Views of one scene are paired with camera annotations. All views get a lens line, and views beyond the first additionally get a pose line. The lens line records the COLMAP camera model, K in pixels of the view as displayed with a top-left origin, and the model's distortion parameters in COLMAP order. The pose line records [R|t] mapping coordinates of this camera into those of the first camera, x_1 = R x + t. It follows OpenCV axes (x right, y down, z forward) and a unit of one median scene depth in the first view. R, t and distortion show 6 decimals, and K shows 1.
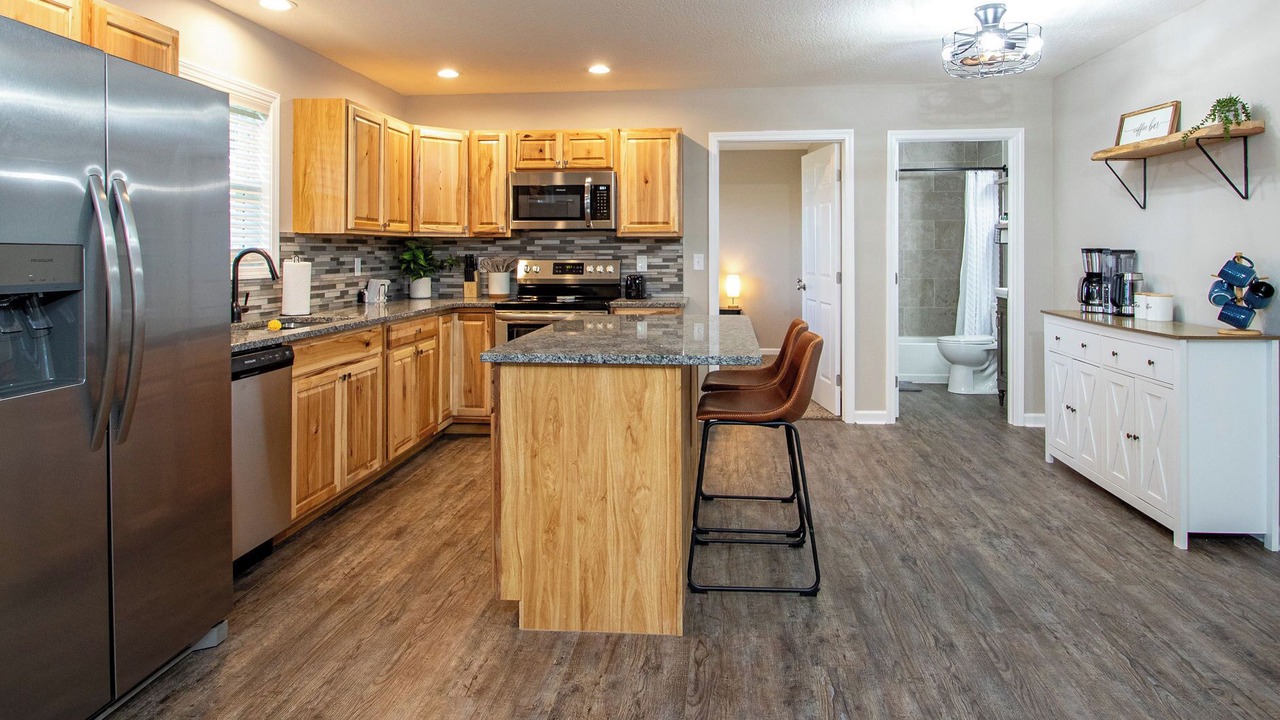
lens RADIAL K [[724.2, 0, 657.8], [0, 724.2, 257.0], [0, 0, 1]] dist [0.012185, -0.019044]
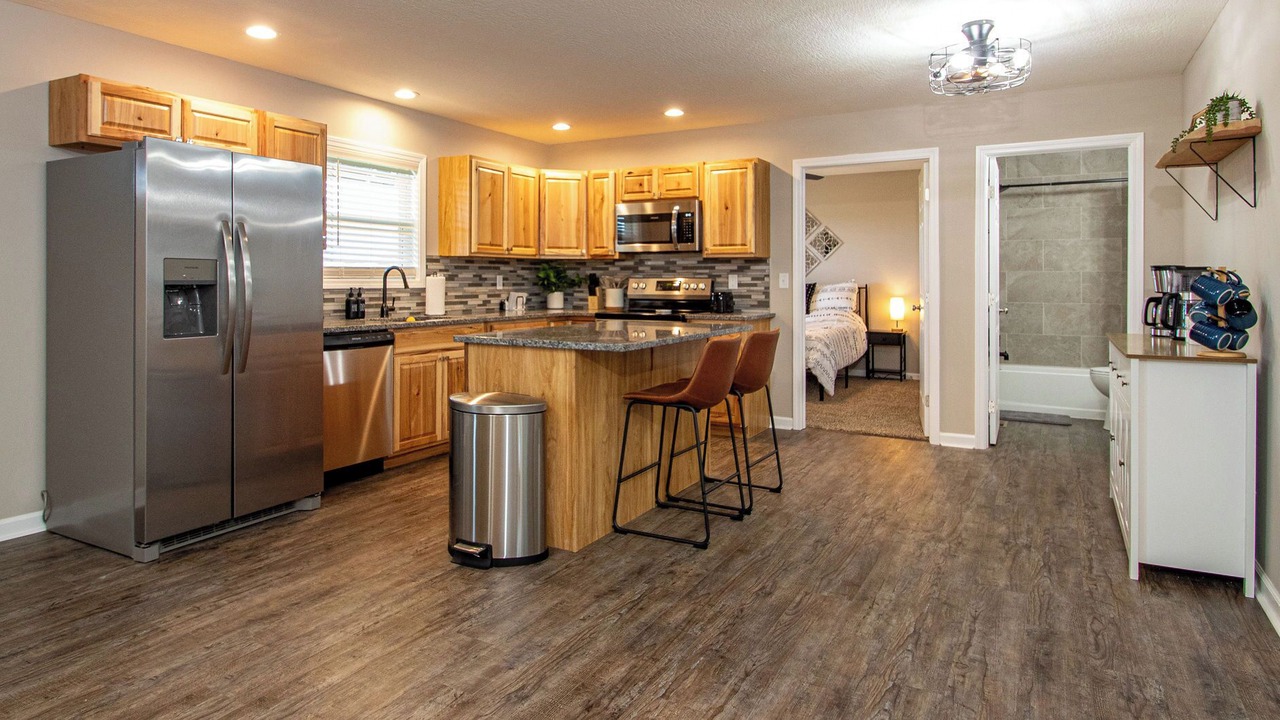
lens RADIAL K [[738.7, 0, 641.5], [0, 738.7, 286.2], [0, 0, 1]] dist [0.000423, -0.000758]
pose [[0.912324, 0.007943, -0.409393, 0.333853], [-0.006771, 0.999968, 0.004311, 0.012522], [0.409414, -0.001162, 0.912348, -0.090401]]
